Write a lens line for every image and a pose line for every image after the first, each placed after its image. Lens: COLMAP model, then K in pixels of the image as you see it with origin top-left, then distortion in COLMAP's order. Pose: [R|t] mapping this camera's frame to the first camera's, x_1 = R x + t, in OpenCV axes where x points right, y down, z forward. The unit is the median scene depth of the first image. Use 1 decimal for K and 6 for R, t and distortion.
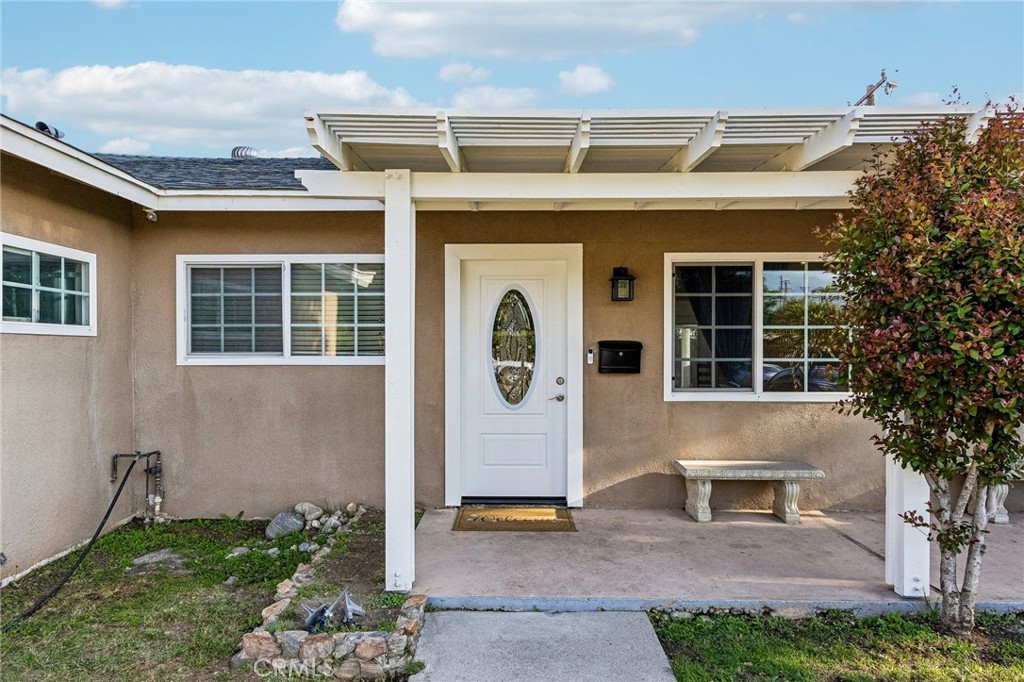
lens RADIAL K [[604.9, 0, 513.7], [0, 604.9, 344.9], [0, 0, 1]] dist [-0.003563, -0.000260]
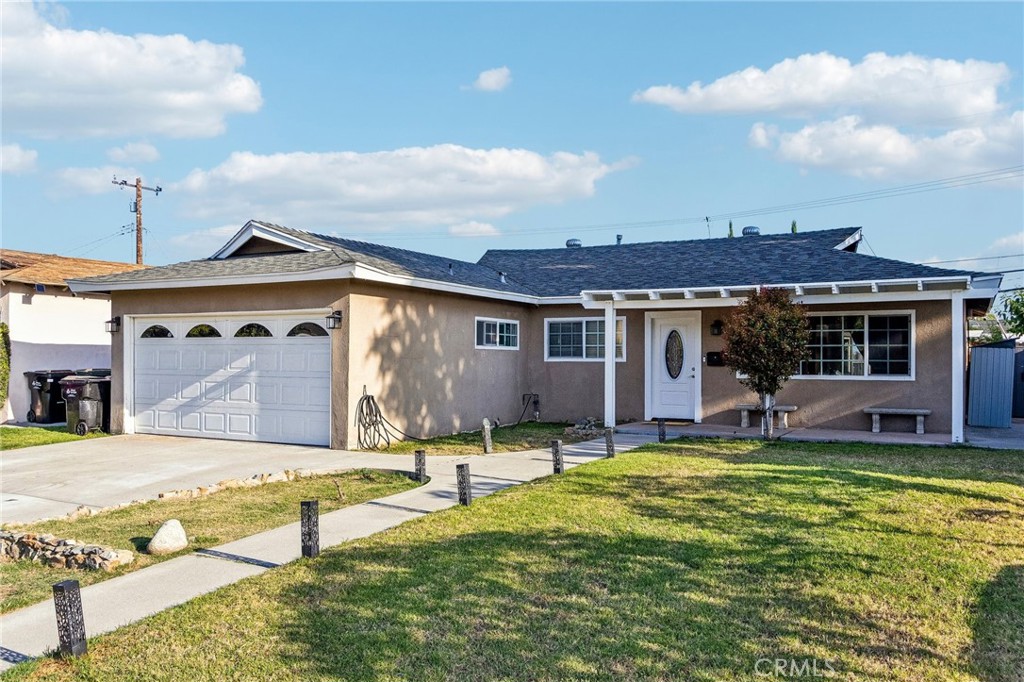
lens RADIAL K [[866.1, 0, 509.0], [0, 866.1, 347.2], [0, 0, 1]] dist [-0.004426, -0.005875]
pose [[0.882527, -0.003019, -0.470251, 1.031707], [-0.001051, 0.999964, -0.008391, 0.004332], [0.470260, 0.007899, 0.882493, -2.298346]]
